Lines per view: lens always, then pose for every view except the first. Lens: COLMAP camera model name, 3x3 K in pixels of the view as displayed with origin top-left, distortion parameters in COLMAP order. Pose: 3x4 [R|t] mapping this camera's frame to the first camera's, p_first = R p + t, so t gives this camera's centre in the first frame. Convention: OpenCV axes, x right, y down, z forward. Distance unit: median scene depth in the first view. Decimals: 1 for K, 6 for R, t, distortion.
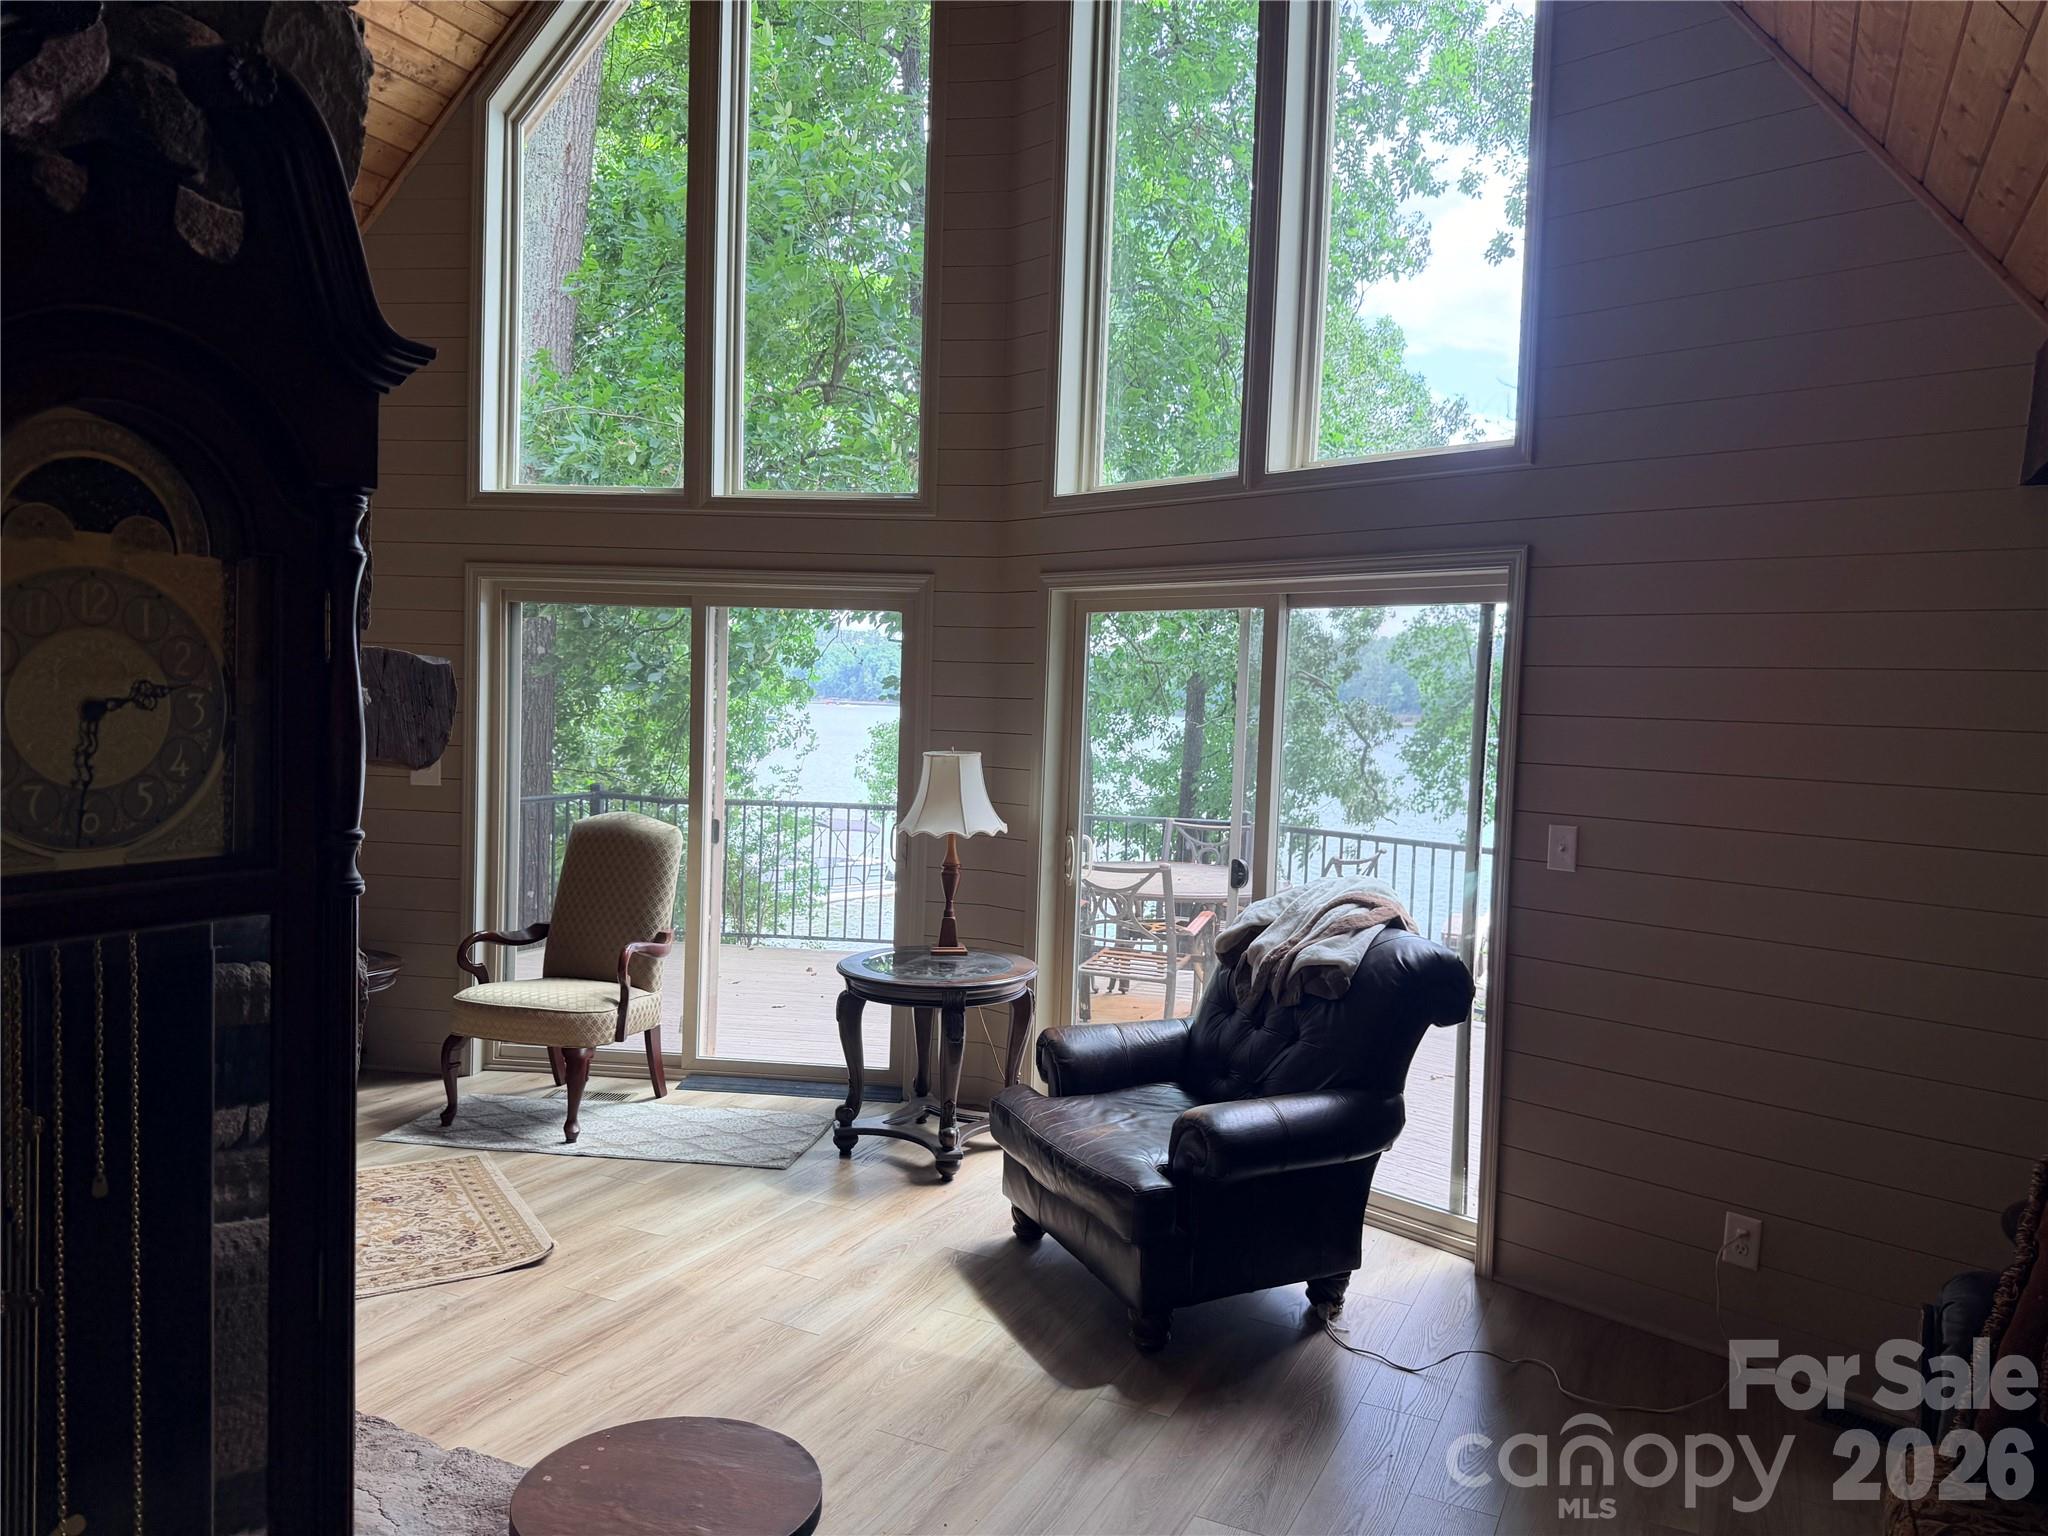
lens RADIAL K [[1488.4, 0, 1024.0], [0, 1488.4, 768.0], [0, 0, 1]] dist [0.003055, -0.001675]
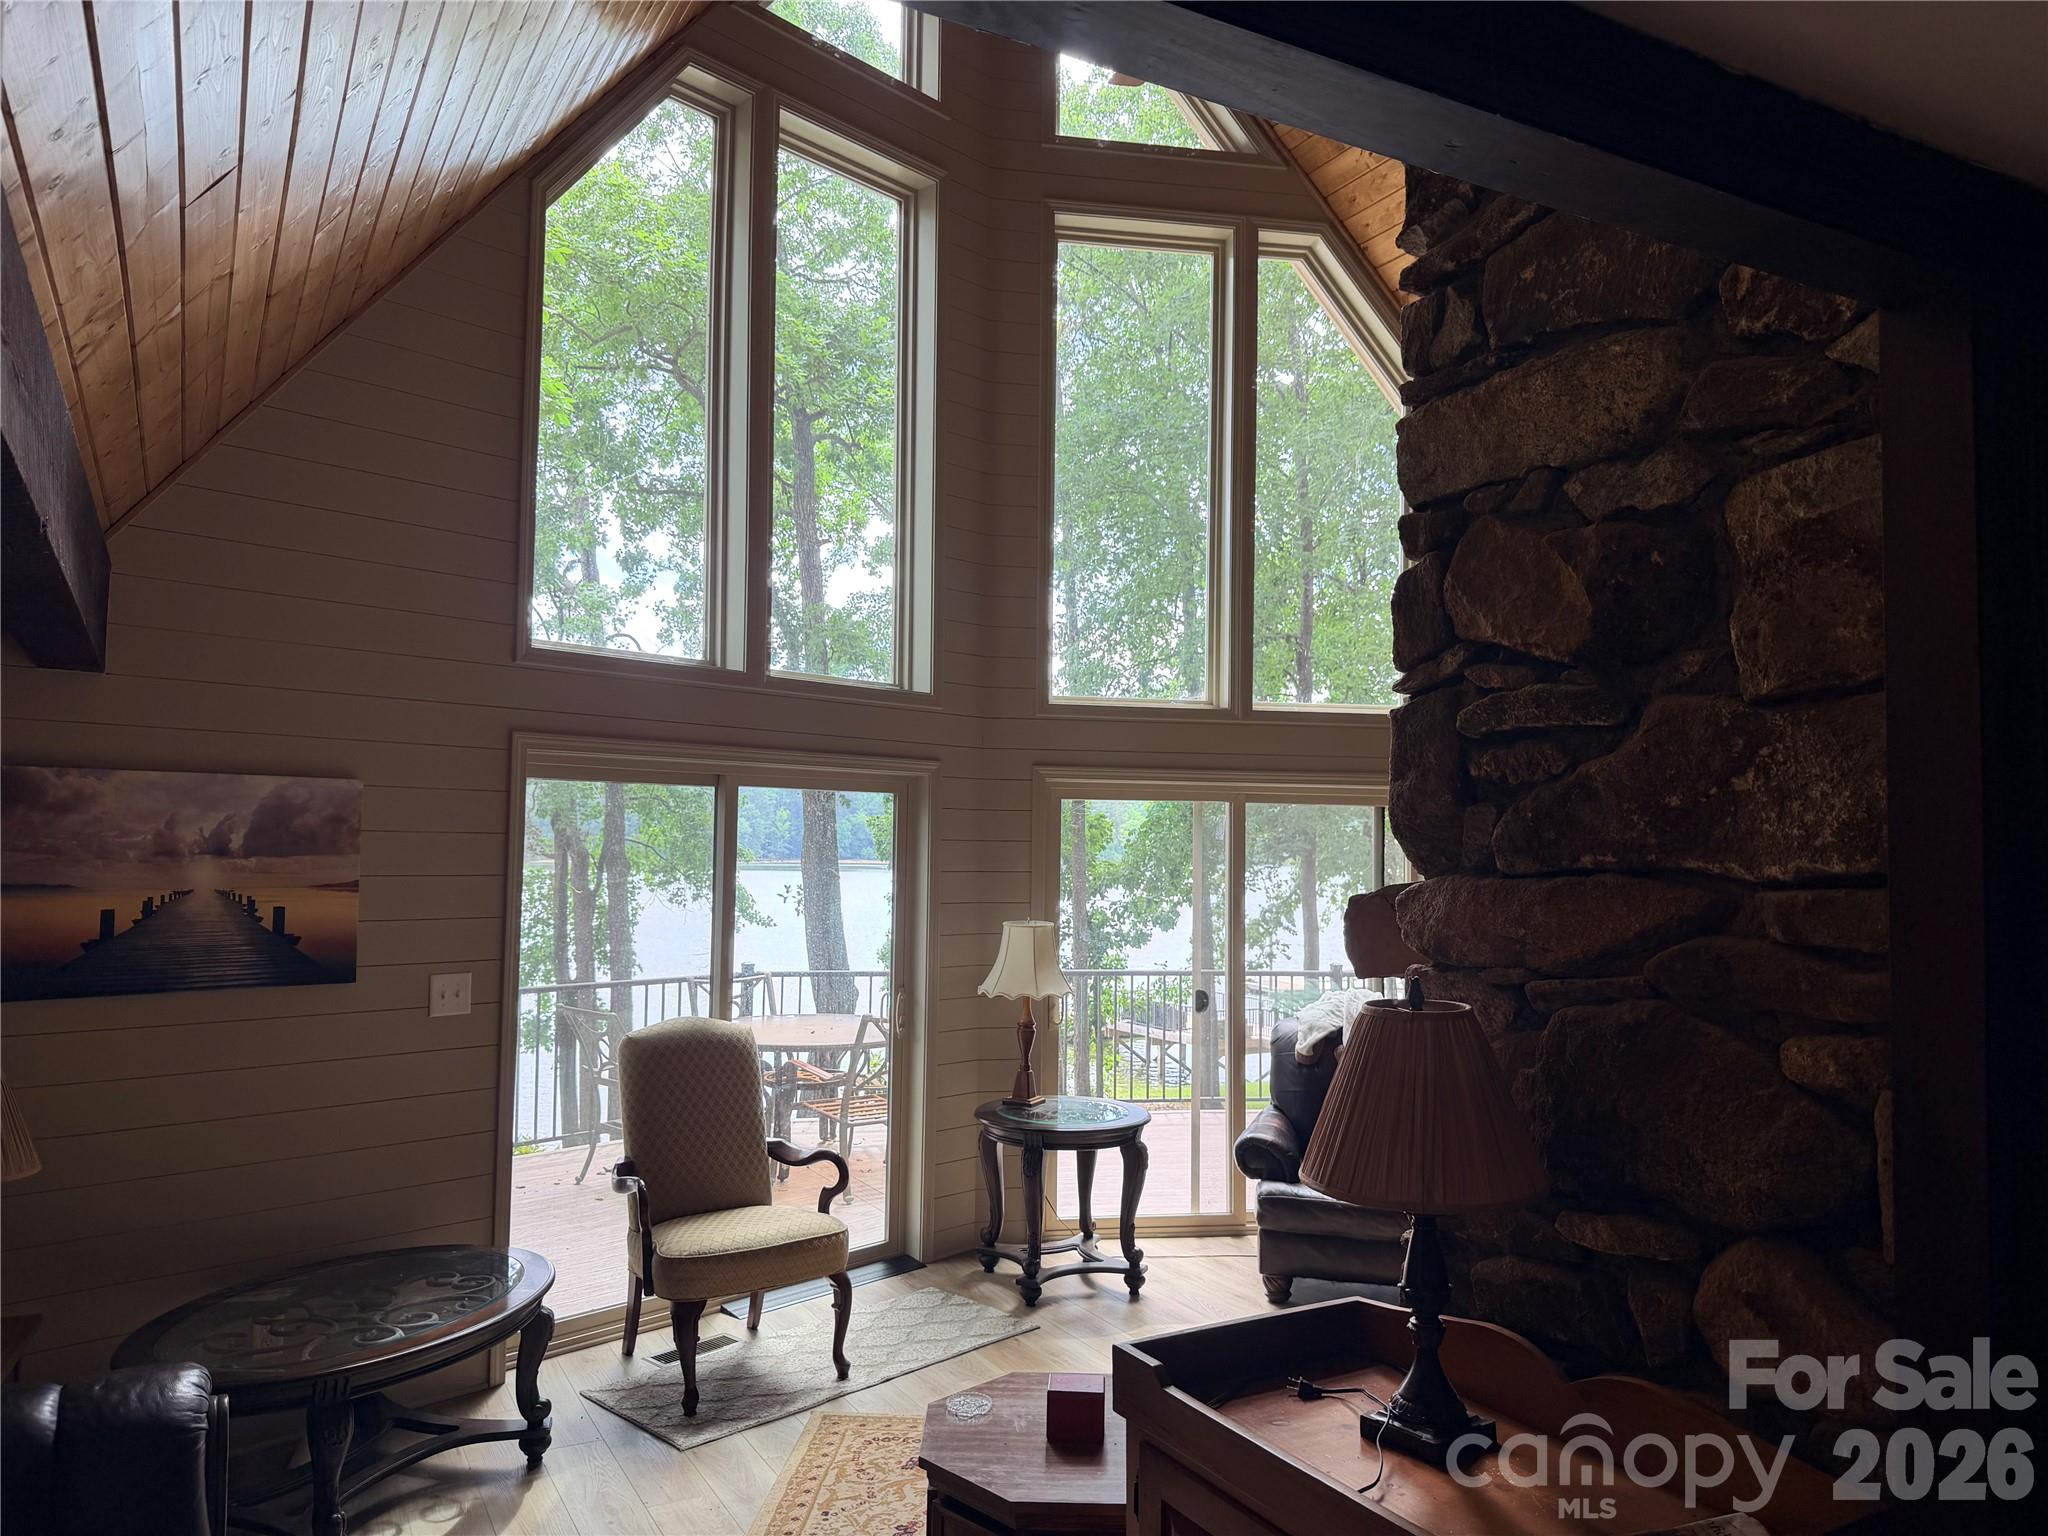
lens RADIAL K [[1488.4, 0, 1024.0], [0, 1488.4, 768.0], [0, 0, 1]] dist [0.003055, -0.001675]
pose [[0.568614, 0.015628, 0.822456, -0.974708], [0.044131, 0.997800, -0.049471, -0.072559], [-0.821420, 0.064426, 0.566674, 0.347421]]
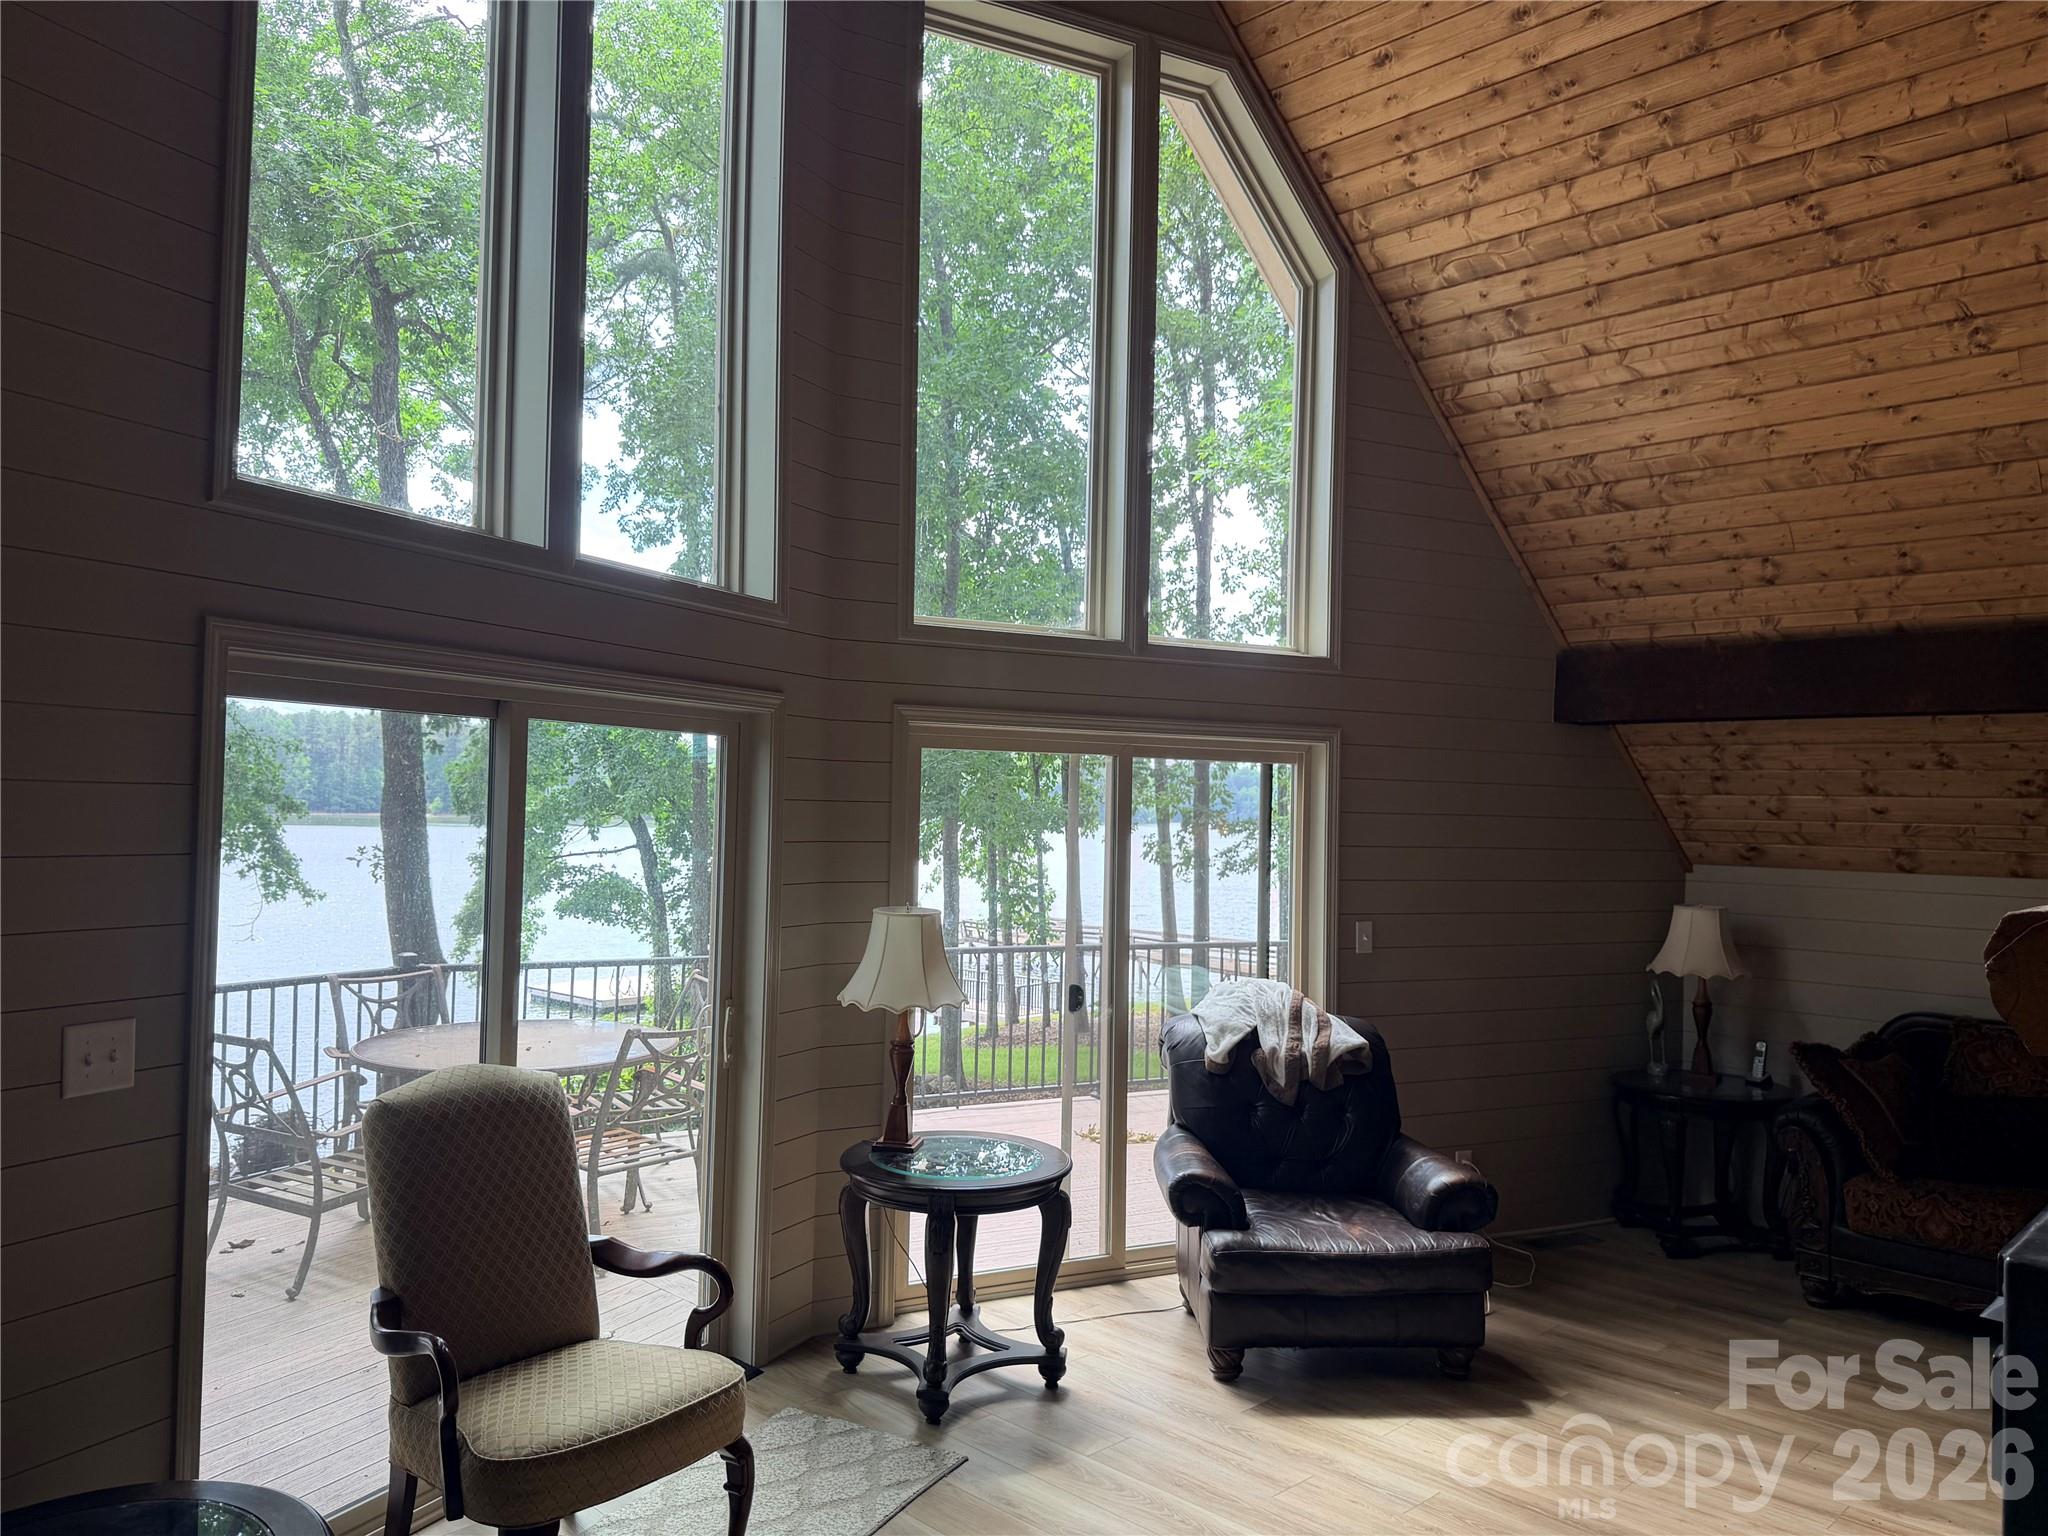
lens RADIAL K [[1459.6, 0, 1024.0], [0, 1459.6, 768.0], [0, 0, 1]] dist [0.078519, -0.162670]
pose [[0.296810, -0.003051, 0.954932, -0.830906], [0.033150, 0.999425, -0.007110, -0.084191], [-0.954361, 0.033766, 0.296741, 0.672488]]
